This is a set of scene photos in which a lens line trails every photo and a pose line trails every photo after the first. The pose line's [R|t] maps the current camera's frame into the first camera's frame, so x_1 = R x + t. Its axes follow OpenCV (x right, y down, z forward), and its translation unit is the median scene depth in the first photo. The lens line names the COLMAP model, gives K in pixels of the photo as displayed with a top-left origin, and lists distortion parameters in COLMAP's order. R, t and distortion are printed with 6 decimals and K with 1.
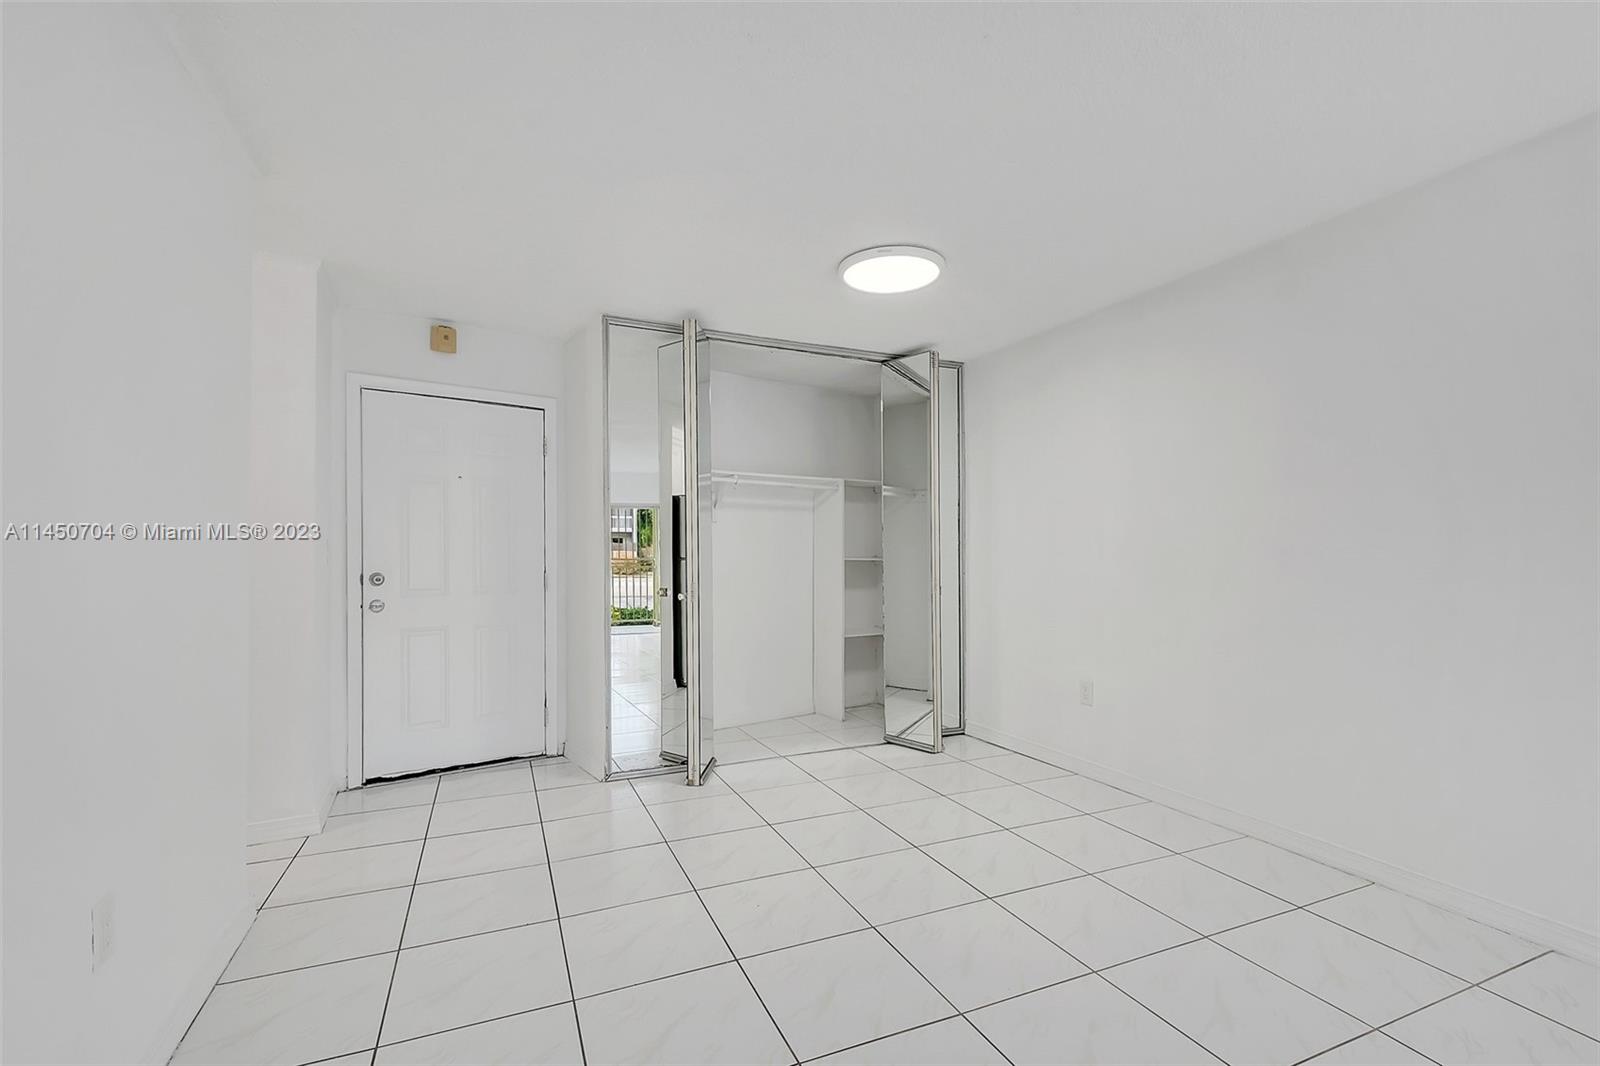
lens RADIAL K [[705.5, 0, 802.2], [0, 705.5, 532.8], [0, 0, 1]] dist [0.001729, -0.003212]
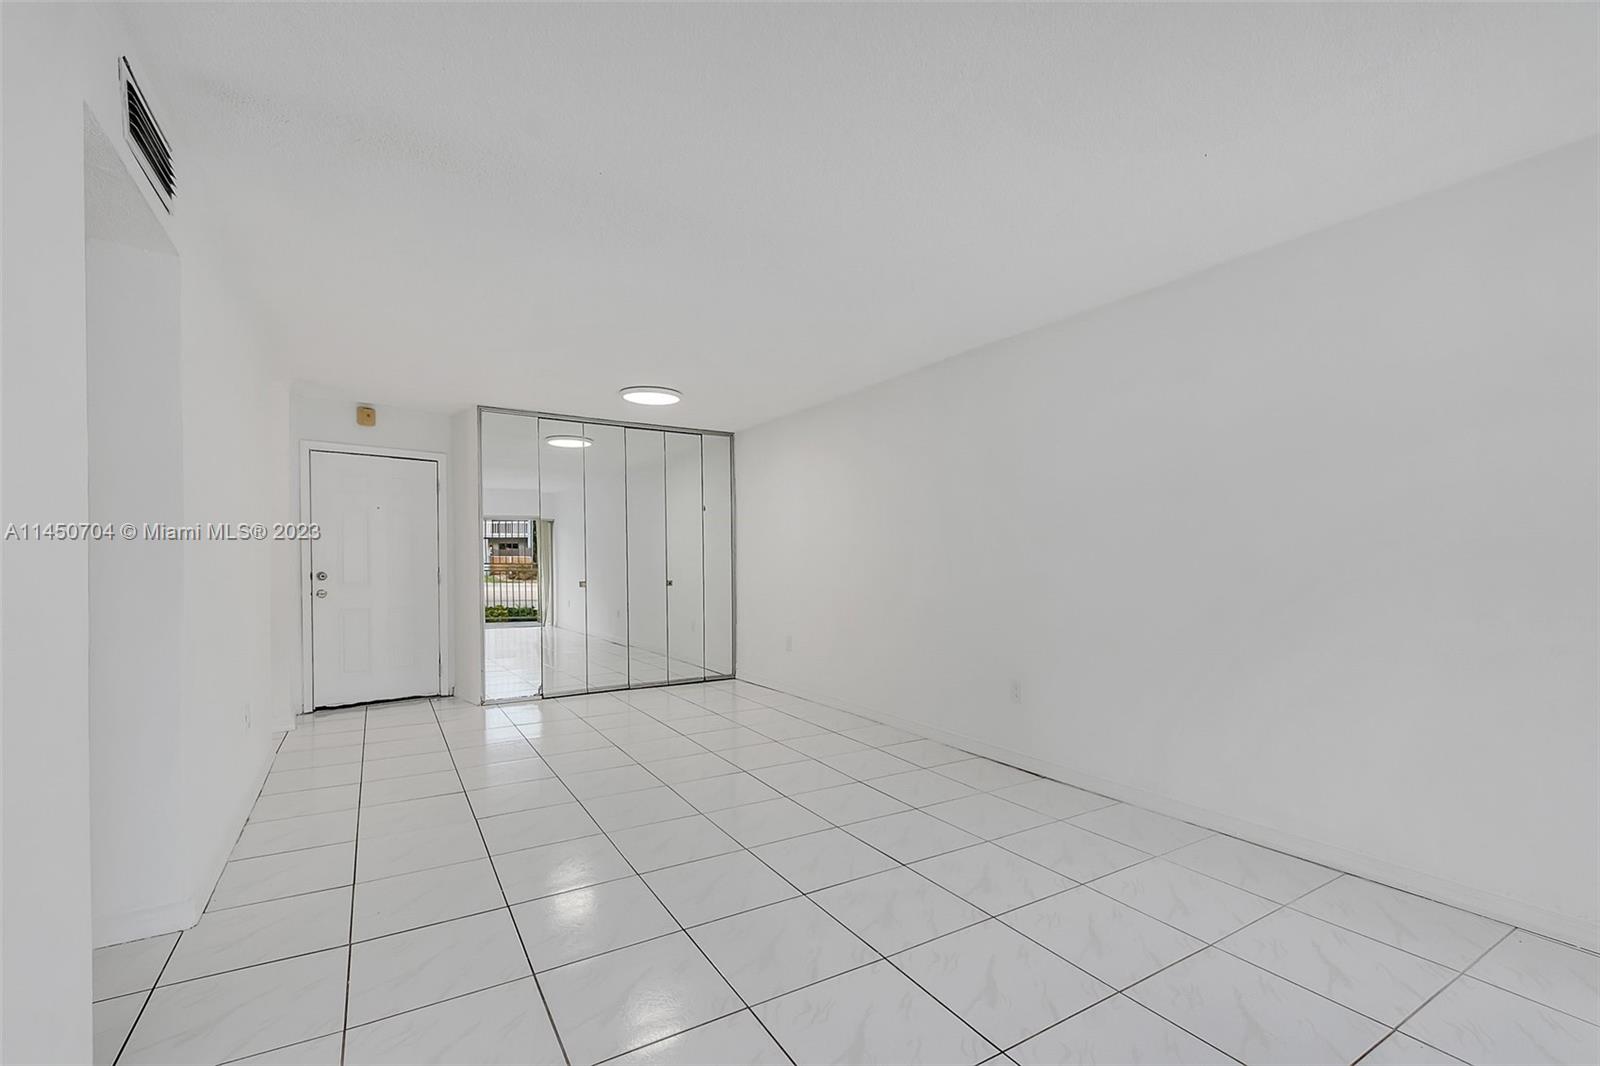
lens RADIAL K [[705.5, 0, 810.8], [0, 705.5, 556.7], [0, 0, 1]] dist [0.001729, -0.003212]
pose [[0.989907, 0.001105, 0.141716, 0.214801], [-0.004782, 0.999661, 0.025608, -0.019036], [-0.141639, -0.026027, 0.989576, -0.624082]]
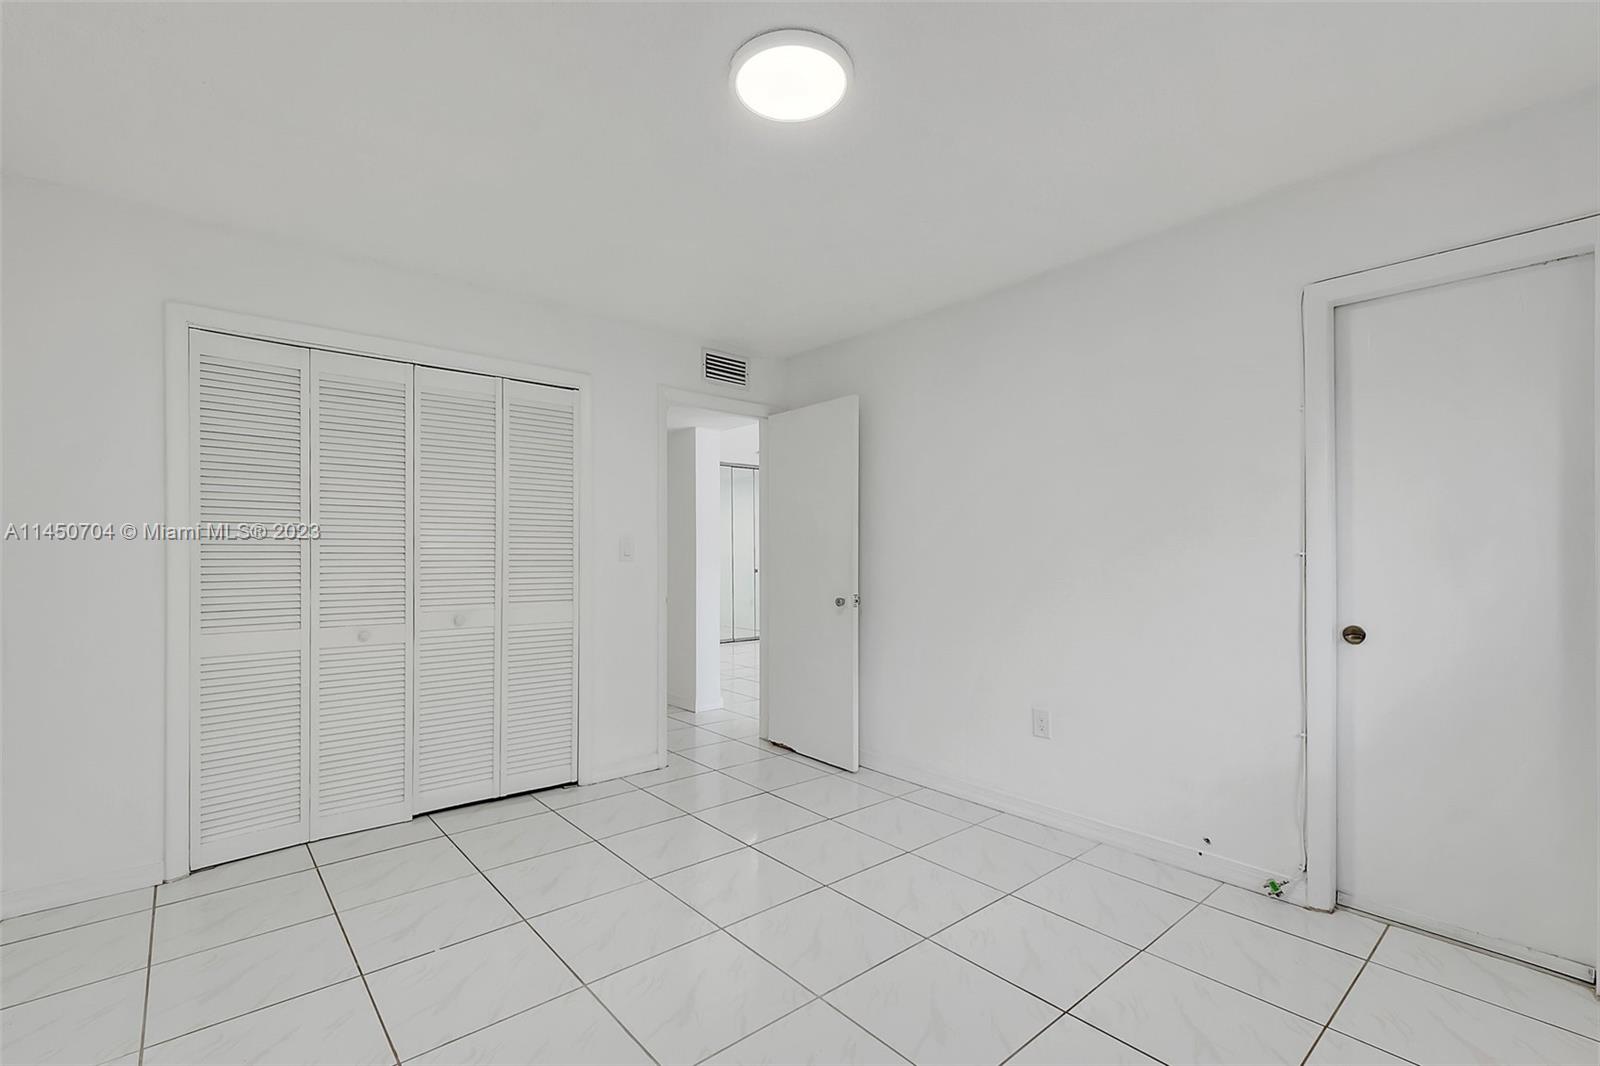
lens RADIAL K [[705.5, 0, 807.7], [0, 705.5, 549.4], [0, 0, 1]] dist [0.001729, -0.003212]
pose [[0.950702, 0.008679, 0.309985, 0.255276], [-0.015287, 0.999705, 0.018893, -0.021747], [-0.309729, -0.022700, 0.950554, -0.719022]]
